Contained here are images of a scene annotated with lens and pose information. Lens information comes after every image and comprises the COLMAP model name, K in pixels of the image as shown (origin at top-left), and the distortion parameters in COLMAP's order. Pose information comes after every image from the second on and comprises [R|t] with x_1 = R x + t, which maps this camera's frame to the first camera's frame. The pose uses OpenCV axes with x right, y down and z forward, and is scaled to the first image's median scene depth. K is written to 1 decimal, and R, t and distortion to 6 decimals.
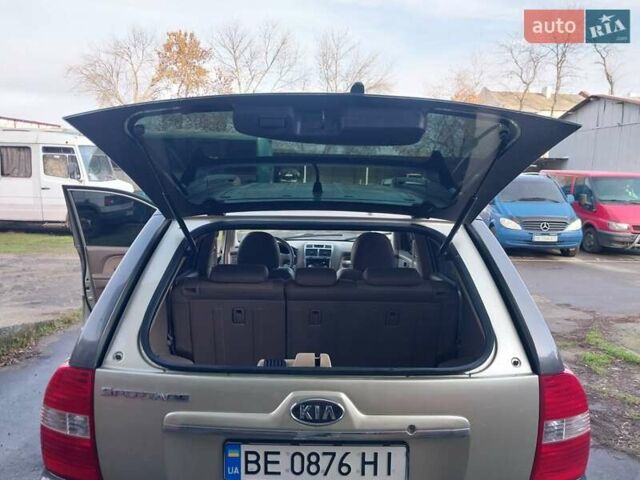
lens RADIAL K [[505.9, 0, 318.6], [0, 505.9, 239.0], [0, 0, 1]] dist [0.005604, -0.004260]
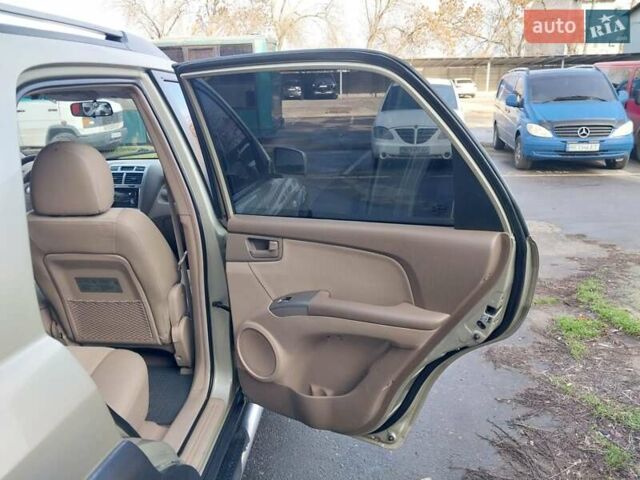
lens RADIAL K [[510.7, 0, 311.9], [0, 510.7, 240.3], [0, 0, 1]] dist [0.001187, -0.004125]
pose [[0.992629, -0.012180, -0.120578, 0.116356], [0.031232, 0.987040, 0.157404, 0.003465], [0.117098, -0.160010, 0.980145, 0.133001]]
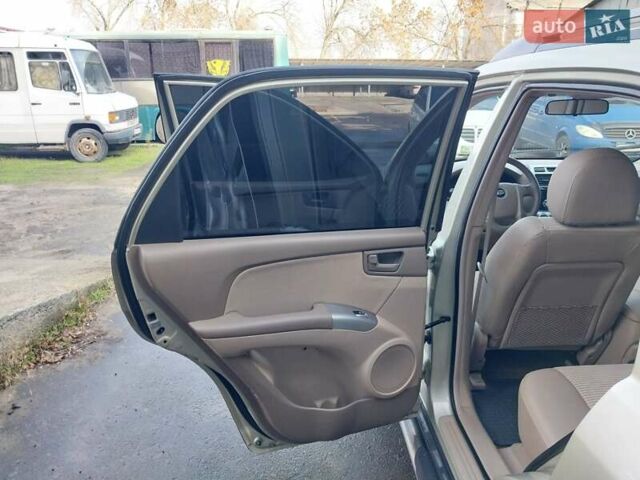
lens RADIAL K [[510.7, 0, 311.9], [0, 510.7, 240.3], [0, 0, 1]] dist [0.001187, -0.004125]
pose [[0.999449, -0.029854, 0.014527, -0.113823], [0.027059, 0.985981, 0.164650, -0.004275], [-0.019239, -0.164166, 0.986245, 0.134460]]
